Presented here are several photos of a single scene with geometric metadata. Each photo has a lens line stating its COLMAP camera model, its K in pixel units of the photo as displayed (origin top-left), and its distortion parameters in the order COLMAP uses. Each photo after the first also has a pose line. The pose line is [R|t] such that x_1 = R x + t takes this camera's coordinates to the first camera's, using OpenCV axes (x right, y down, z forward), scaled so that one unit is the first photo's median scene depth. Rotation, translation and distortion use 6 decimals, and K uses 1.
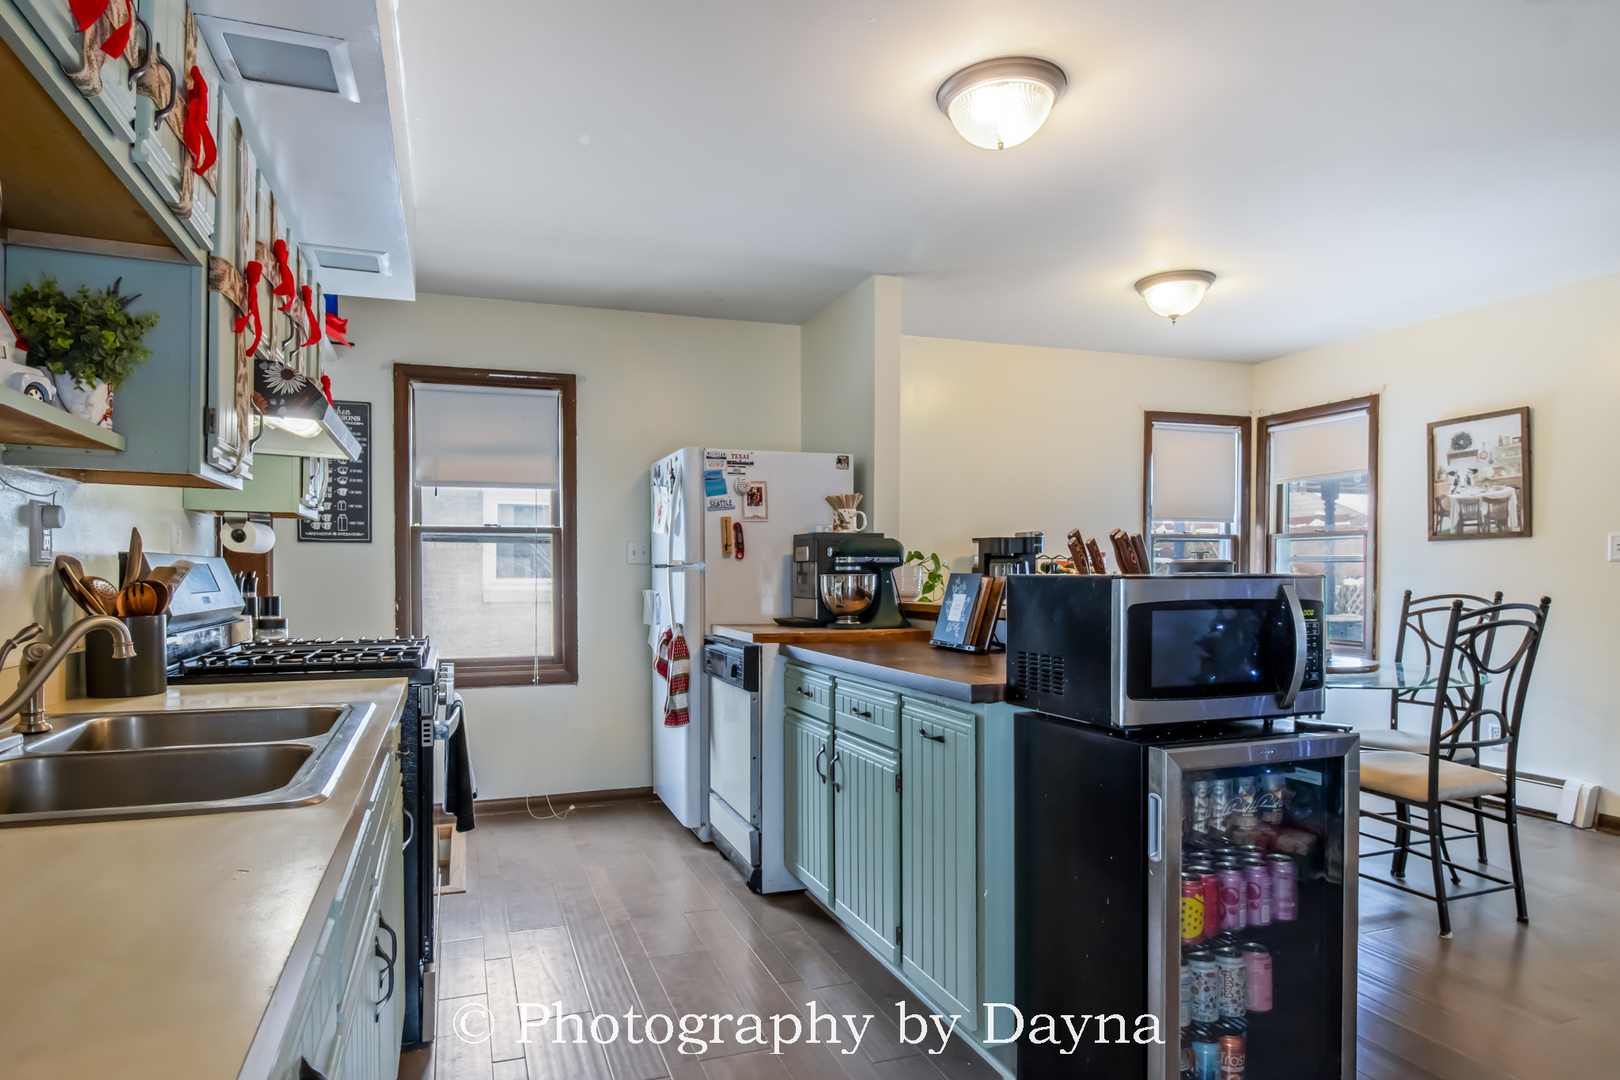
lens RADIAL K [[922.2, 0, 792.9], [0, 922.2, 592.7], [0, 0, 1]] dist [-0.000165, -0.010004]
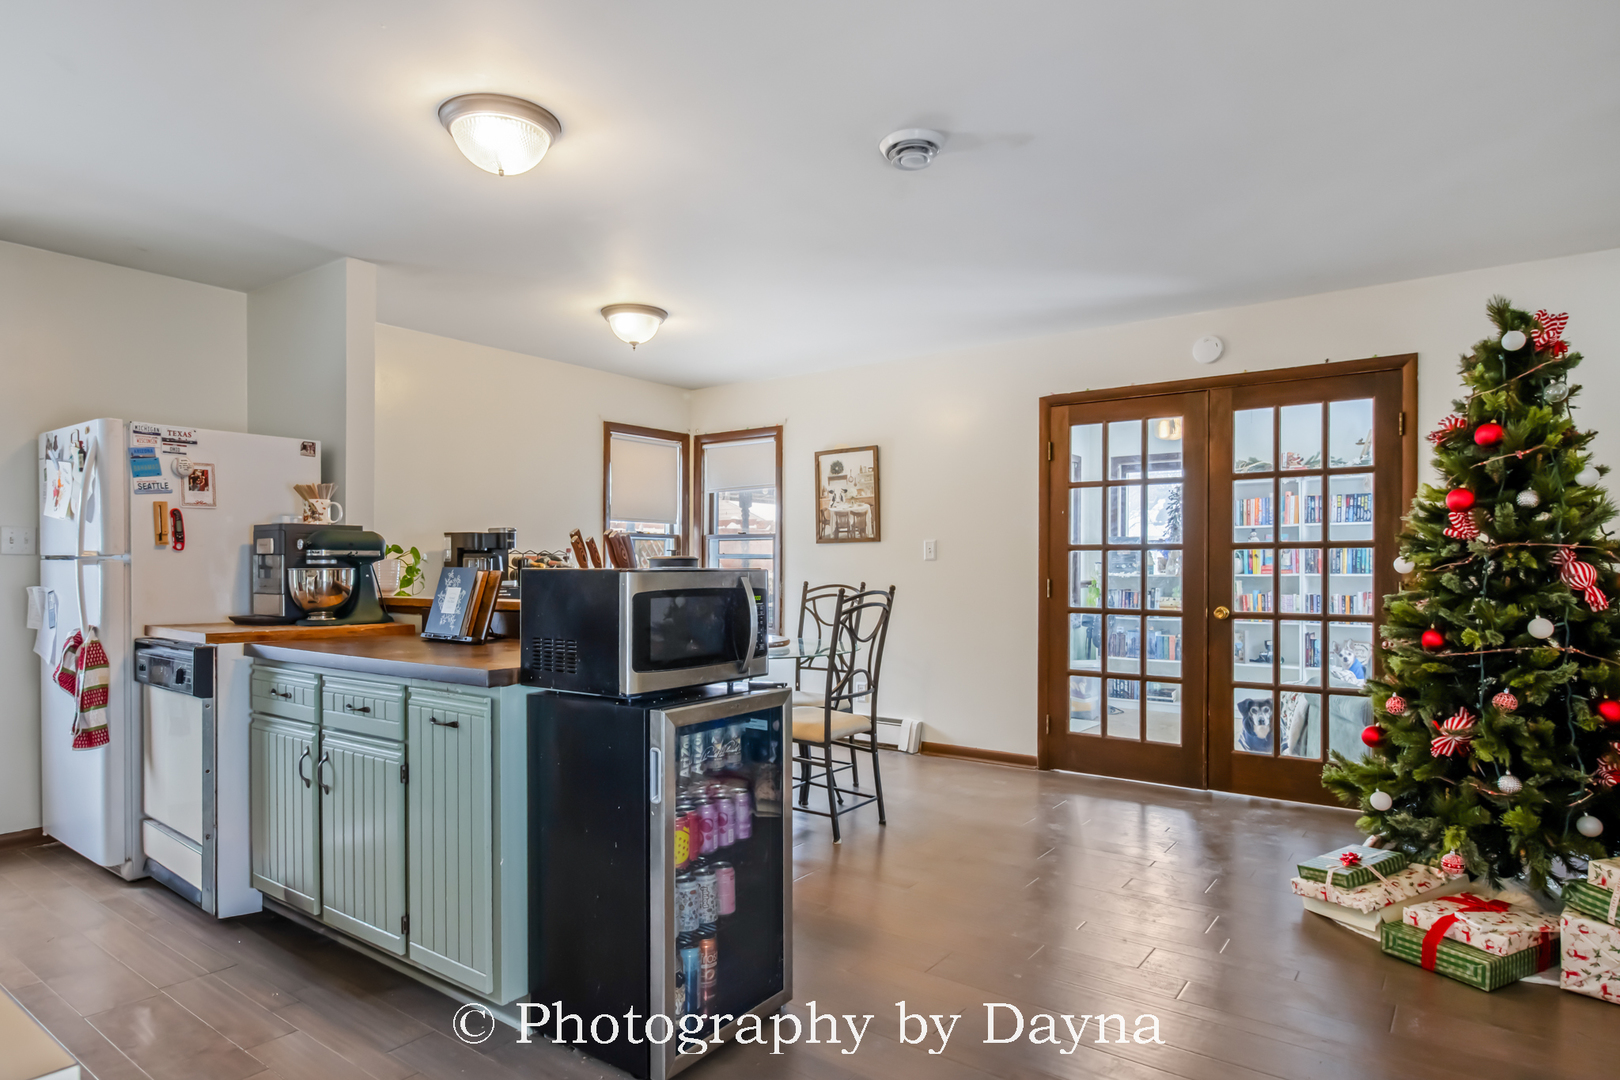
lens RADIAL K [[911.1, 0, 797.0], [0, 911.1, 570.8], [0, 0, 1]] dist [-0.000046, -0.001941]
pose [[0.828489, 0.000976, 0.560004, -0.059261], [0.009062, 0.999844, -0.015150, 0.001505], [-0.559931, 0.017626, 0.828351, -0.051009]]
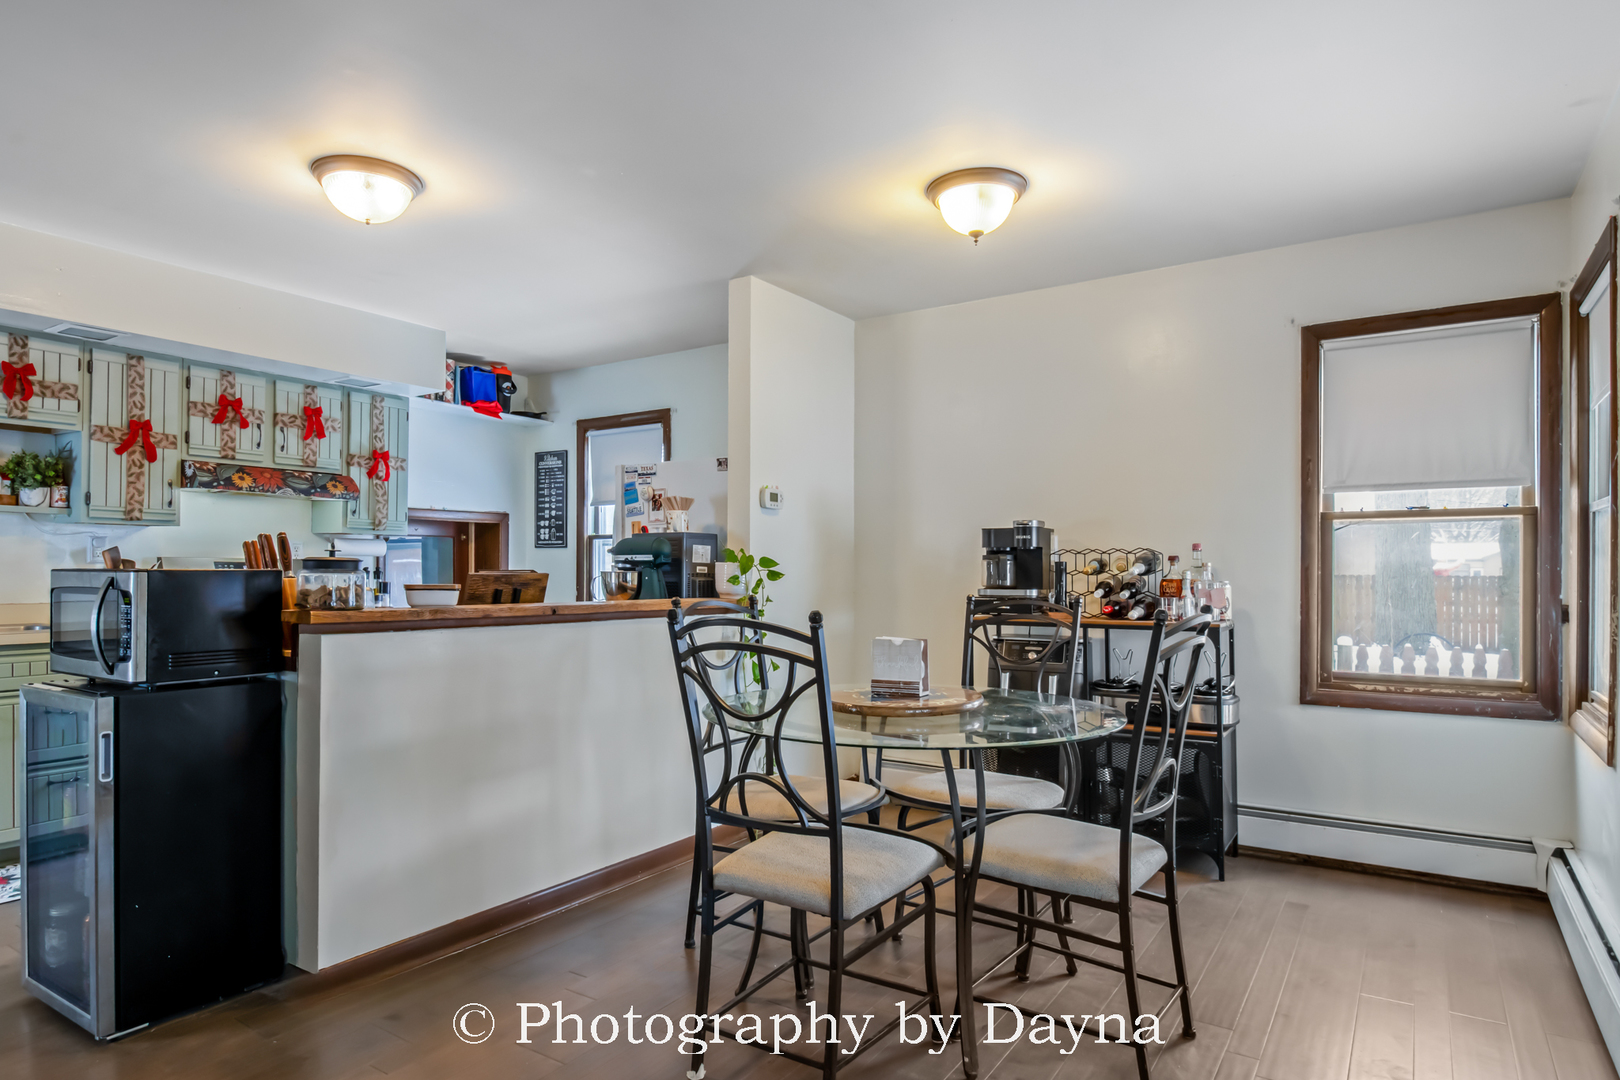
lens RADIAL K [[942.4, 0, 810.0], [0, 942.4, 540.0], [0, 0, 1]] dist [0.005060, -0.011695]
pose [[0.599142, -0.021417, -0.800356, 1.070573], [-0.023669, 0.998731, -0.044444, -0.012086], [0.800293, 0.045572, 0.597875, 0.495684]]
